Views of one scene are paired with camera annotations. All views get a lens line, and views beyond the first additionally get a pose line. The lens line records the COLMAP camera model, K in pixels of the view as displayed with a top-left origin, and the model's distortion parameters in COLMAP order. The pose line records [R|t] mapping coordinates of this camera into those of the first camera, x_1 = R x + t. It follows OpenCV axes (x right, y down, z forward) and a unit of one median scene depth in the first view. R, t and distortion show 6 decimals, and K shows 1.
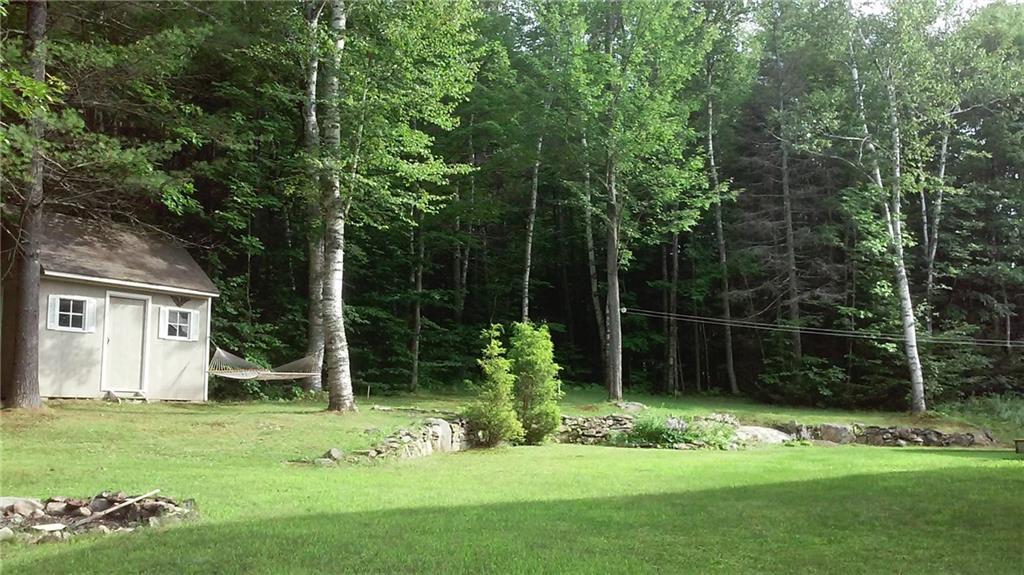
lens RADIAL K [[997.5, 0, 509.2], [0, 997.5, 293.7], [0, 0, 1]] dist [-0.000510, 0.000000]
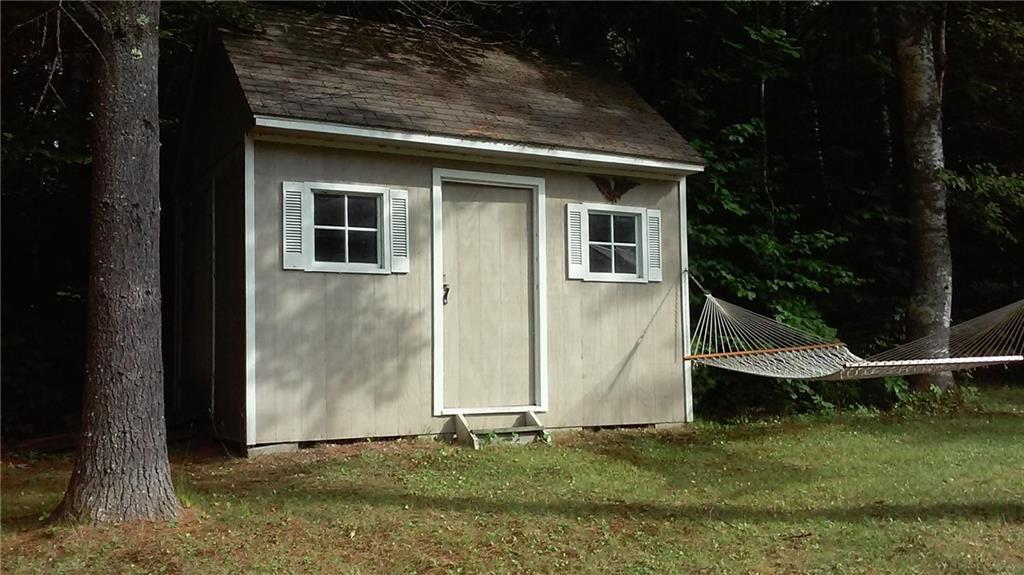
lens RADIAL K [[997.5, 0, 511.5], [0, 997.5, 293.2], [0, 0, 1]] dist [-0.000510, 0.000000]
pose [[0.888503, -0.049148, -0.456231, -0.189274], [0.074204, 0.996551, 0.037156, 0.034470], [0.452831, -0.066868, 0.889085, 0.639044]]
